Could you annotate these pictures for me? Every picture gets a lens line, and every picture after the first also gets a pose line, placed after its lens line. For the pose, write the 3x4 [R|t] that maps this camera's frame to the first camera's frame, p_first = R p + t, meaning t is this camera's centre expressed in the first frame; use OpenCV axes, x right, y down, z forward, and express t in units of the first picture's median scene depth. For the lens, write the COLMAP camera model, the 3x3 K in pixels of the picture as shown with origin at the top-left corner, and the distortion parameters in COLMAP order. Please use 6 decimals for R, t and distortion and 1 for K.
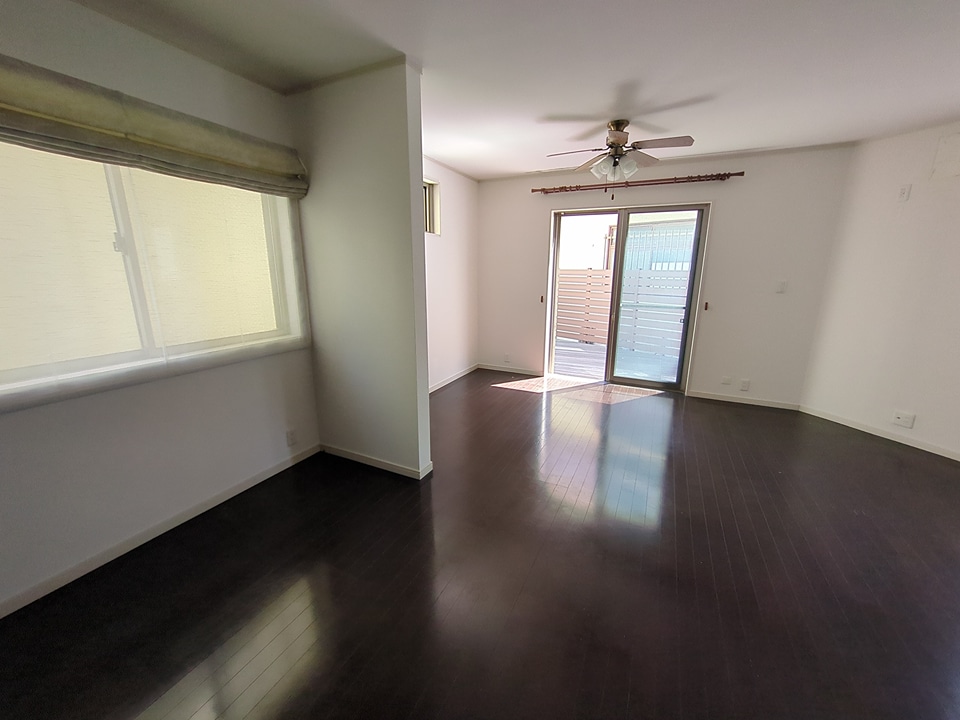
lens RADIAL K [[377.9, 0, 477.3], [0, 377.9, 356.9], [0, 0, 1]] dist [0.004204, 0.000160]
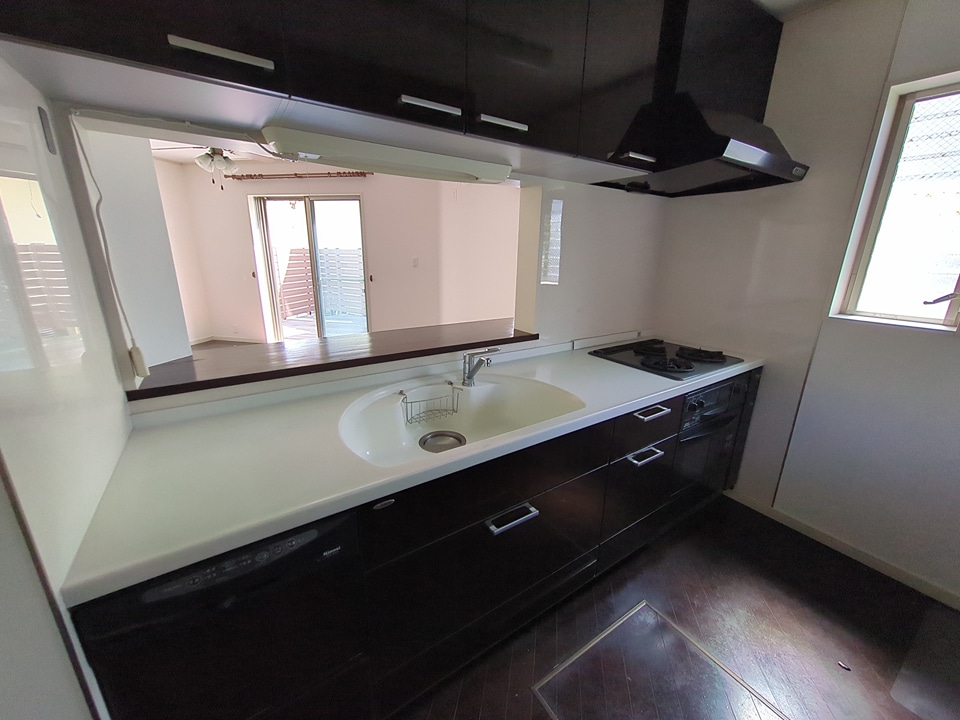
lens RADIAL K [[377.9, 0, 477.3], [0, 377.9, 356.9], [0, 0, 1]] dist [0.004204, 0.000160]
pose [[0.966284, -0.065563, 0.248991, 0.547399], [0.053794, 0.997102, 0.053788, 0.071635], [-0.251796, -0.038580, 0.967011, -0.287391]]
